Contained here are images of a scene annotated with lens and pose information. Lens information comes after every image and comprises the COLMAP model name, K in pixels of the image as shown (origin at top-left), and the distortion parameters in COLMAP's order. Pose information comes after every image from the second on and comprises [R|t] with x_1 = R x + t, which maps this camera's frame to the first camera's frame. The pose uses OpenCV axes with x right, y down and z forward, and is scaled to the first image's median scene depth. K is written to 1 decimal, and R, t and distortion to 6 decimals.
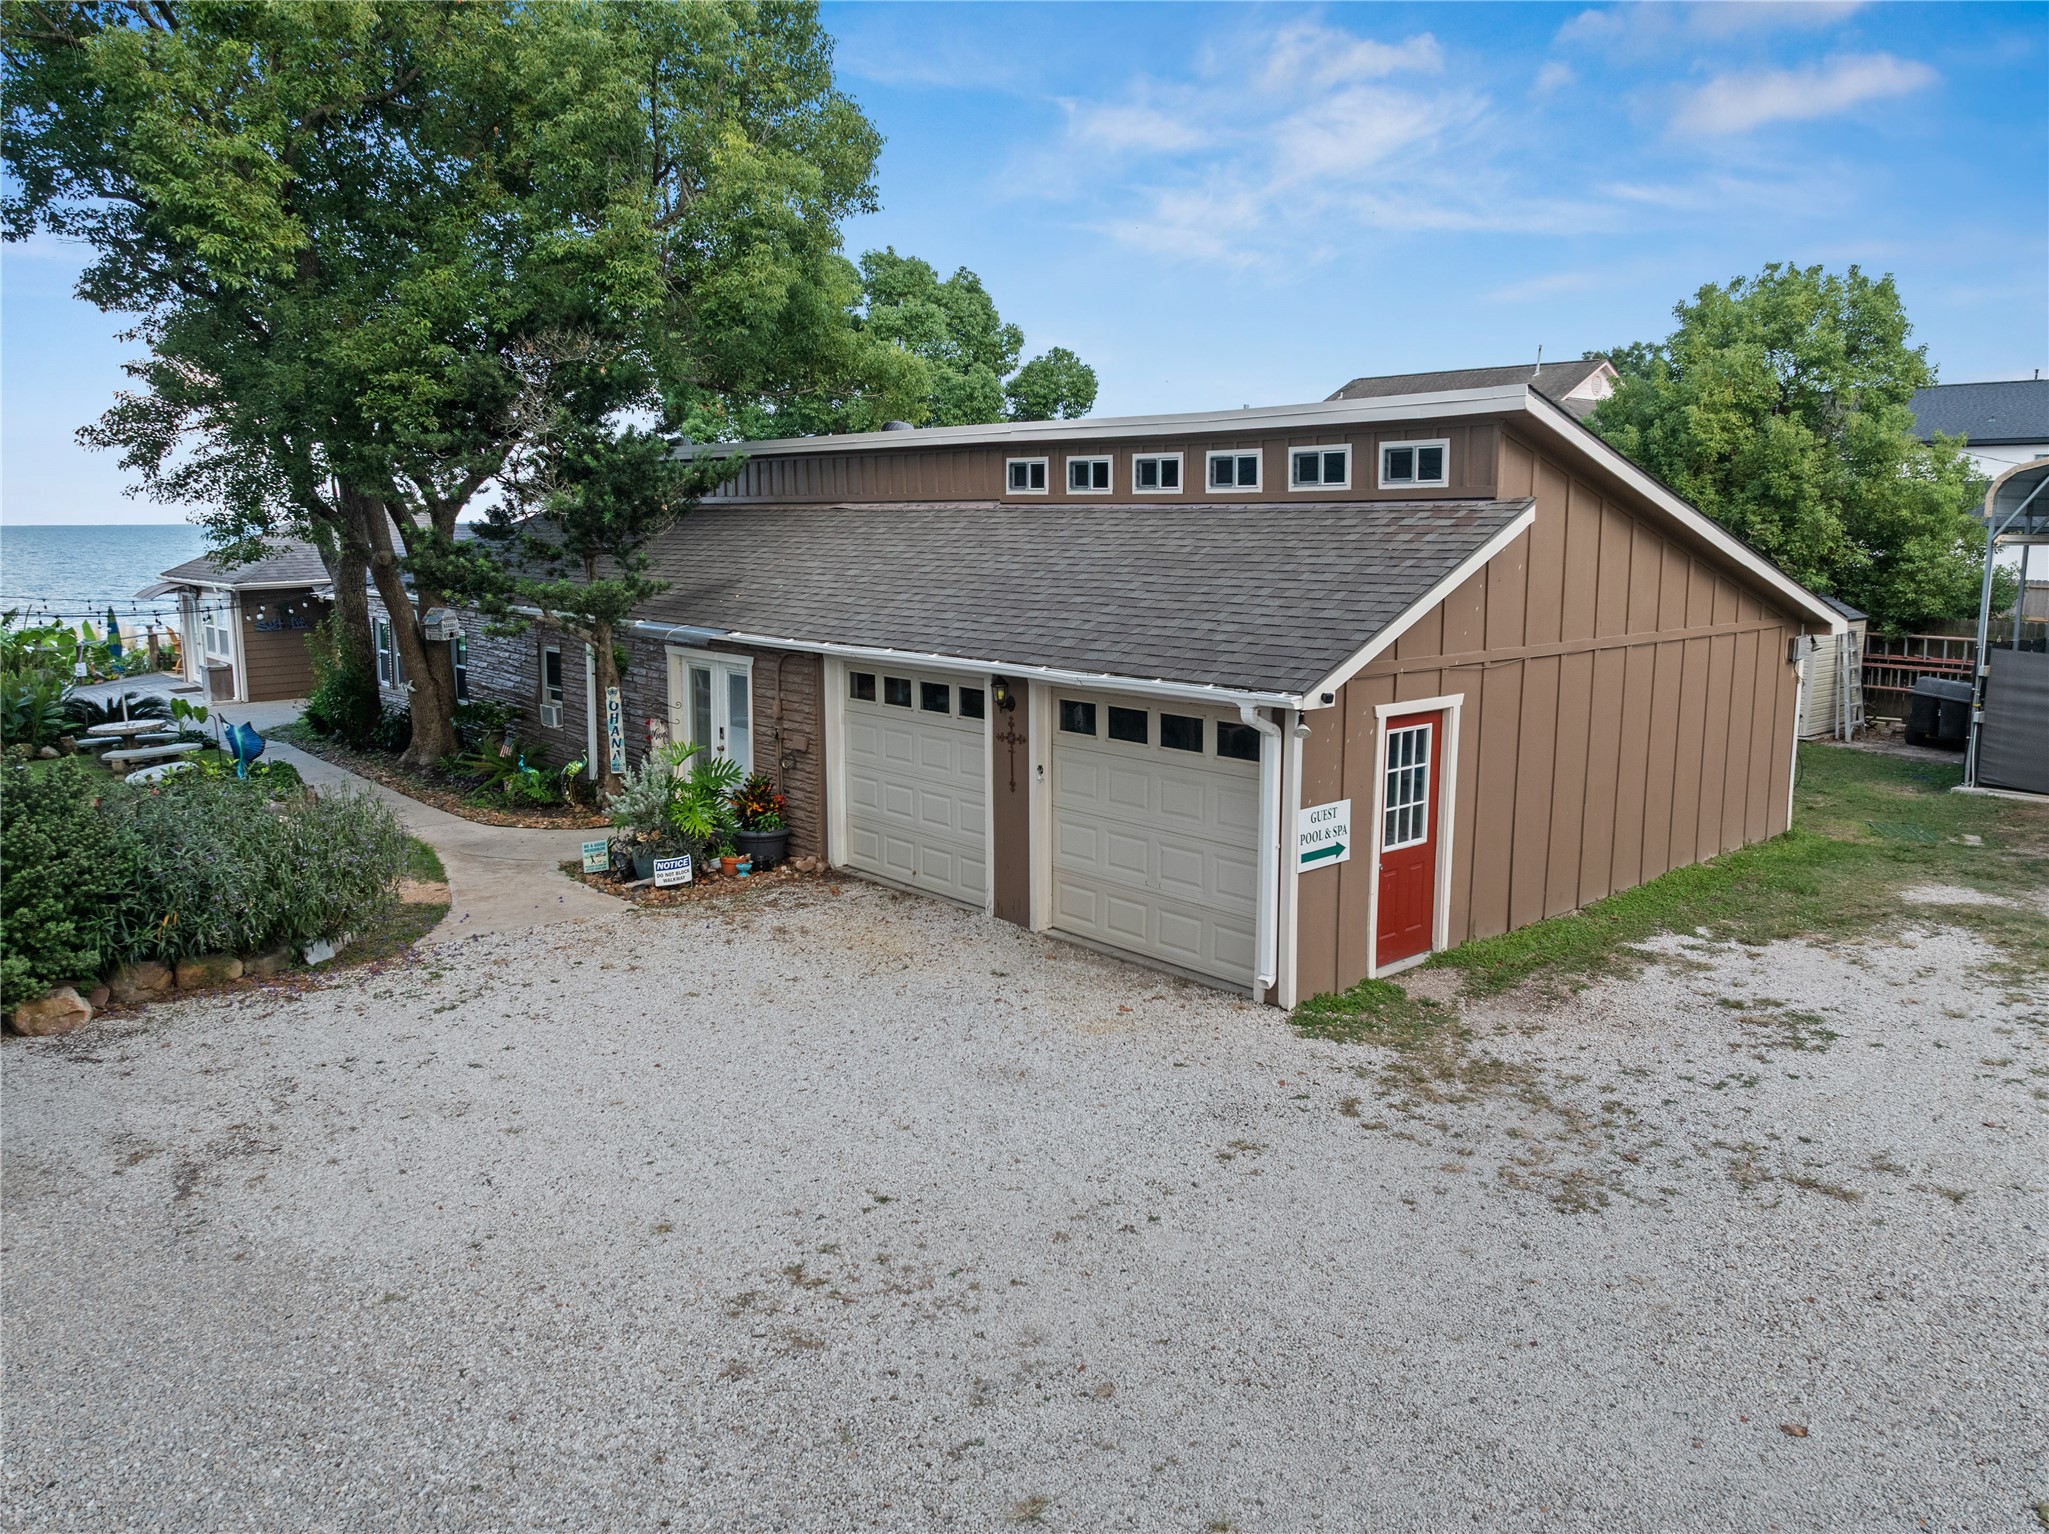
lens RADIAL K [[1443.7, 0, 1024.0], [0, 1443.7, 759.5], [0, 0, 1]] dist [-0.041892, 0.010966]
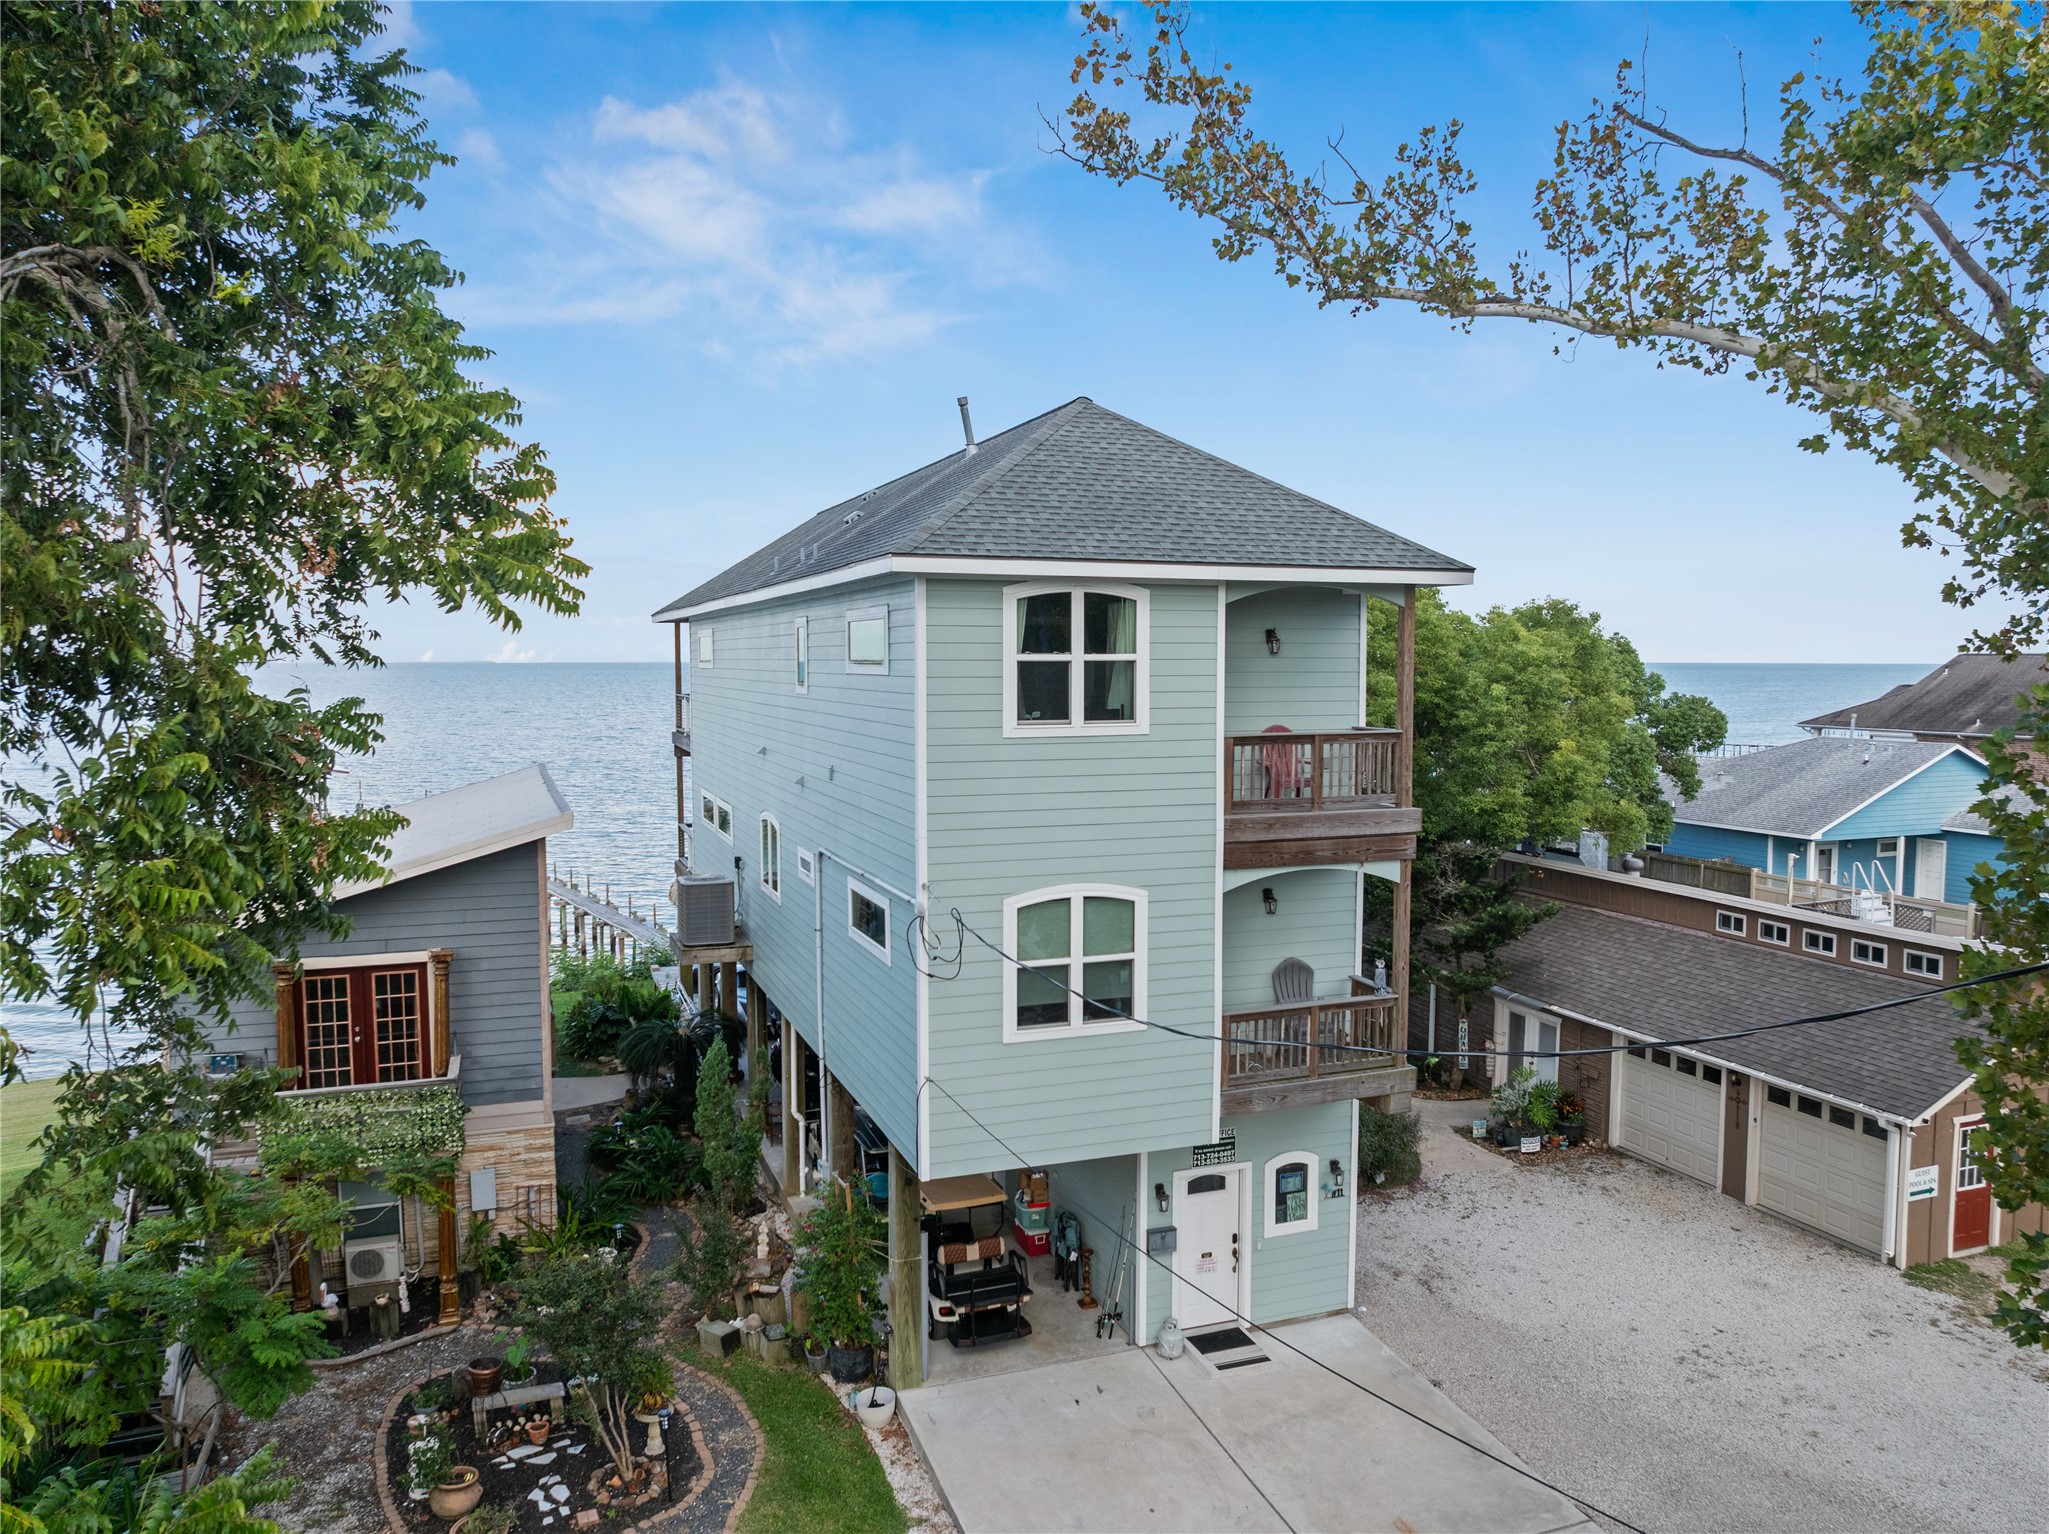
lens RADIAL K [[1443.7, 0, 1014.3], [0, 1443.7, 762.6], [0, 0, 1]] dist [-0.041892, 0.010966]
pose [[0.932706, 0.022916, -0.359909, -0.259012], [-0.055738, 0.995148, -0.081081, -0.282845], [0.356304, 0.095685, 0.929458, -1.263854]]
